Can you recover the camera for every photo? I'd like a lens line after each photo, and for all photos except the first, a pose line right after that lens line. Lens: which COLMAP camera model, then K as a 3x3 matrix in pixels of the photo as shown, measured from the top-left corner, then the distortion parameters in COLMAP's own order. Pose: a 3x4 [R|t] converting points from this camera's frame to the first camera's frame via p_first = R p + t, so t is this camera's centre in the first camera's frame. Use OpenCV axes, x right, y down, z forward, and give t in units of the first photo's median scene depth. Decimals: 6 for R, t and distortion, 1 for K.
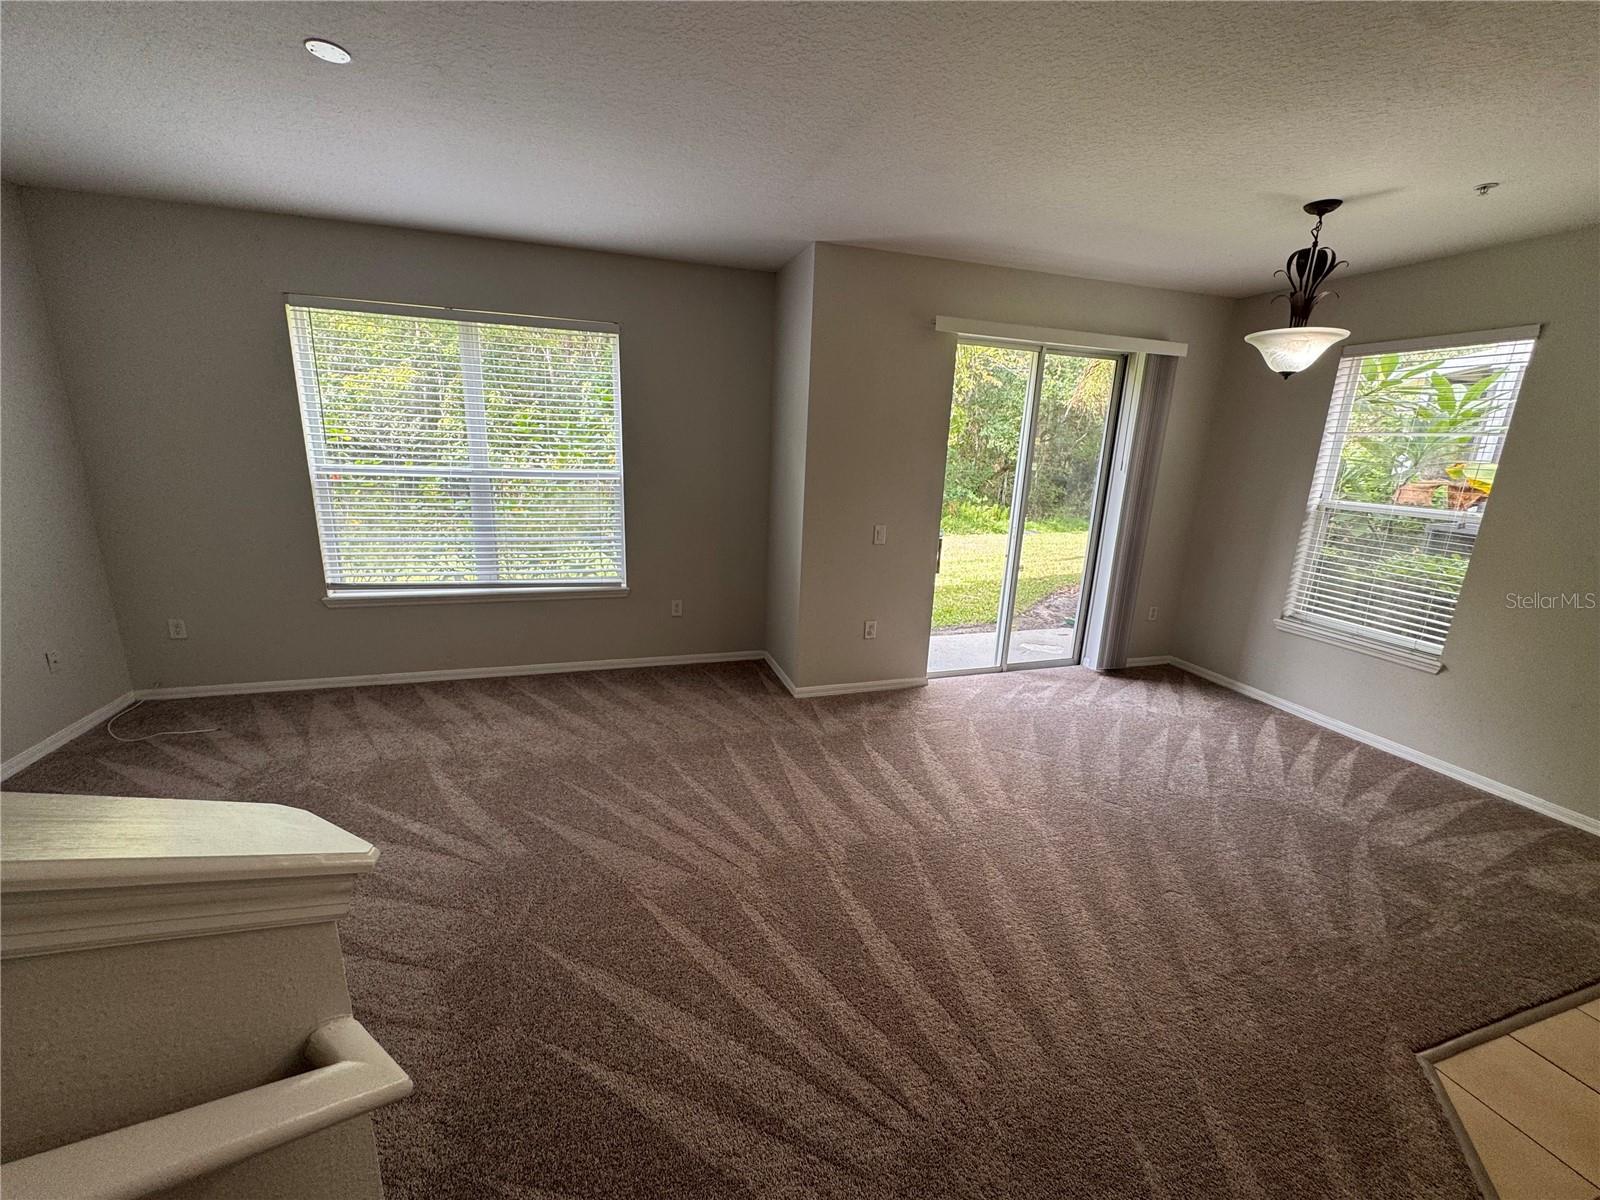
lens RADIAL K [[643.9, 0, 804.3], [0, 643.9, 598.4], [0, 0, 1]] dist [-0.002133, 0.000077]
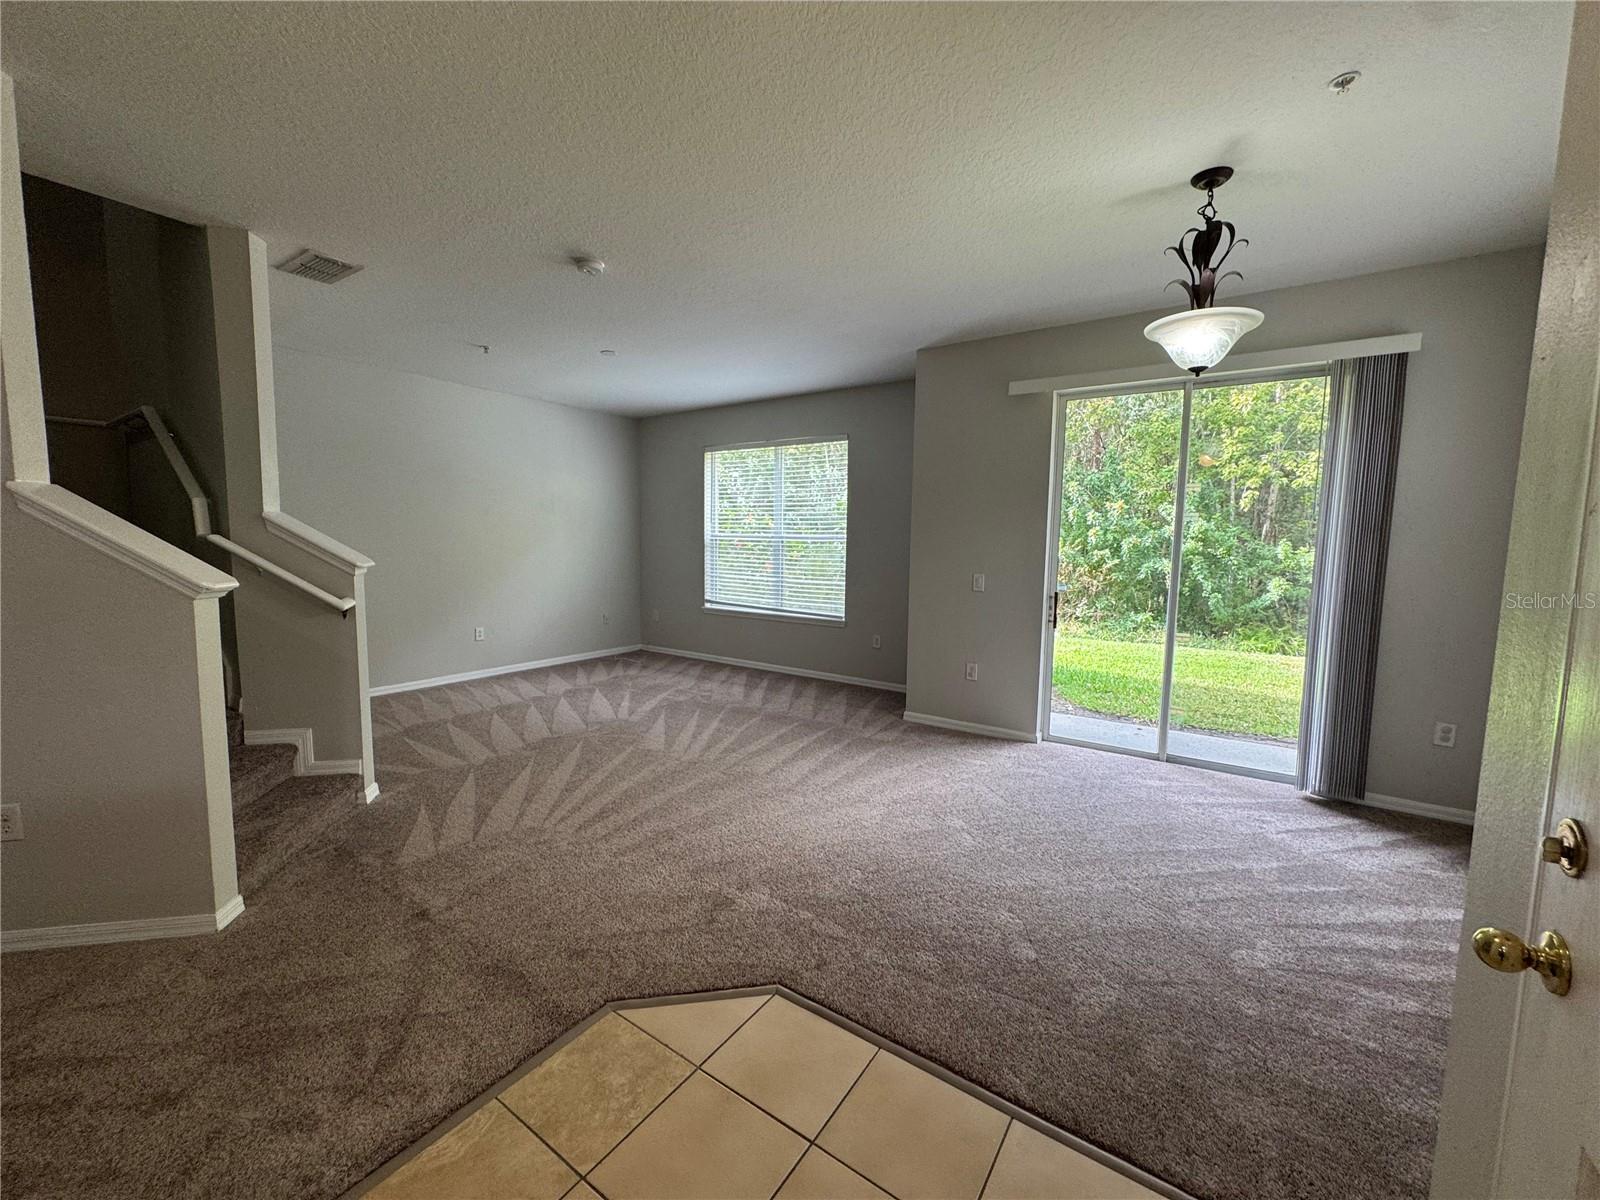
lens RADIAL K [[643.9, 0, 794.5], [0, 643.9, 595.4], [0, 0, 1]] dist [-0.002133, 0.000077]
pose [[0.604645, 0.041912, -0.795392, 0.866437], [-0.182456, 0.979349, -0.087095, 0.081010], [0.775316, 0.197786, 0.599805, 0.123223]]
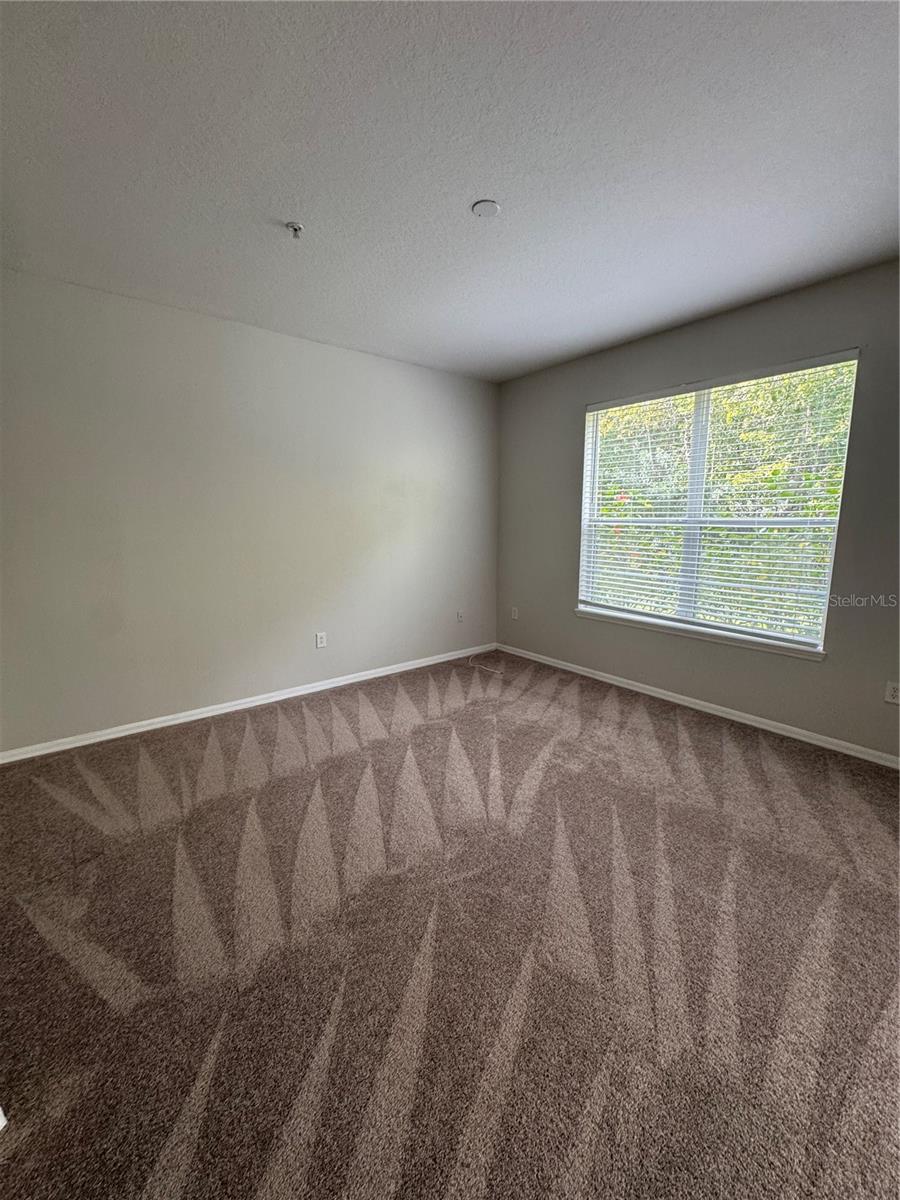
lens RADIAL K [[482.9, 0, 445.2], [0, 482.9, 596.0], [0, 0, 1]] dist [-0.002133, 0.000077]
pose [[0.349499, 0.111639, -0.930262, 0.168498], [-0.209282, 0.977092, 0.038632, -0.009702], [0.913264, 0.181185, 0.364857, 0.342140]]
